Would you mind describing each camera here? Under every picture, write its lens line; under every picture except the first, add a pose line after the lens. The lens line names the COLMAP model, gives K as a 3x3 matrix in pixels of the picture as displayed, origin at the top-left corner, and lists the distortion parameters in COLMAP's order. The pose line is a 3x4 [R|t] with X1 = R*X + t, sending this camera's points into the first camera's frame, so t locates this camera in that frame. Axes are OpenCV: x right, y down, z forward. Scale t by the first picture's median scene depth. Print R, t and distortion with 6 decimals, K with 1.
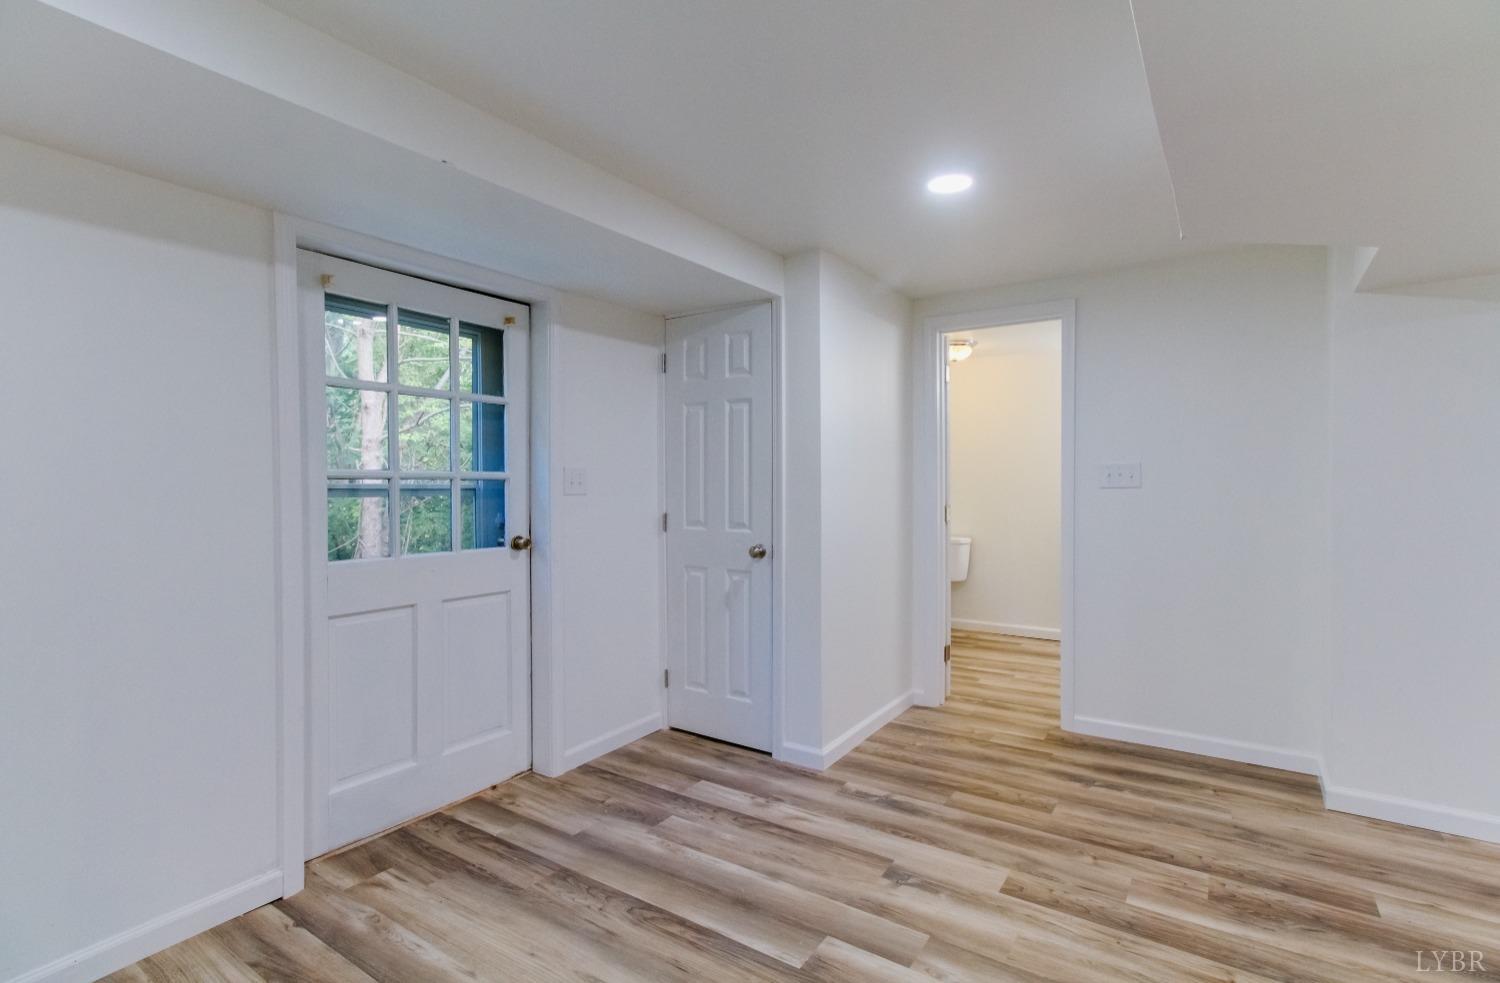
lens RADIAL K [[713.8, 0, 750.0], [0, 713.8, 491.5], [0, 0, 1]] dist [0.000136, 0.000029]
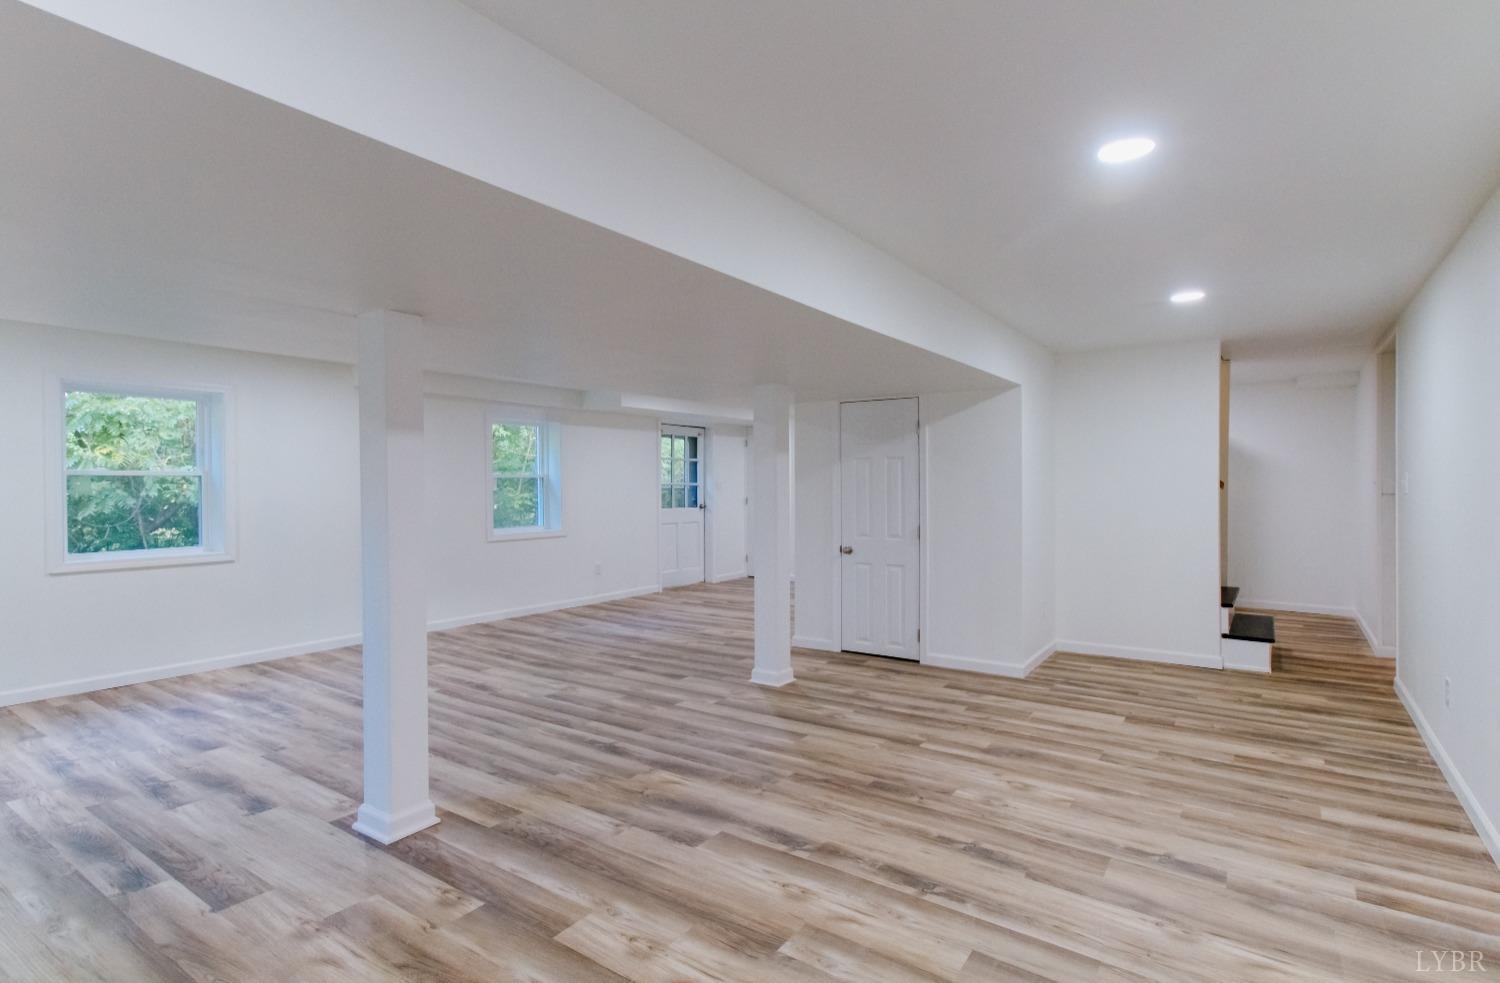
lens RADIAL K [[713.8, 0, 750.0], [0, 713.8, 491.5], [0, 0, 1]] dist [0.000136, 0.000029]
pose [[0.999323, -0.006532, -0.036206, -0.005762], [0.005791, 0.999772, -0.020547, 0.073197], [0.036332, 0.020324, 0.999133, -2.063950]]
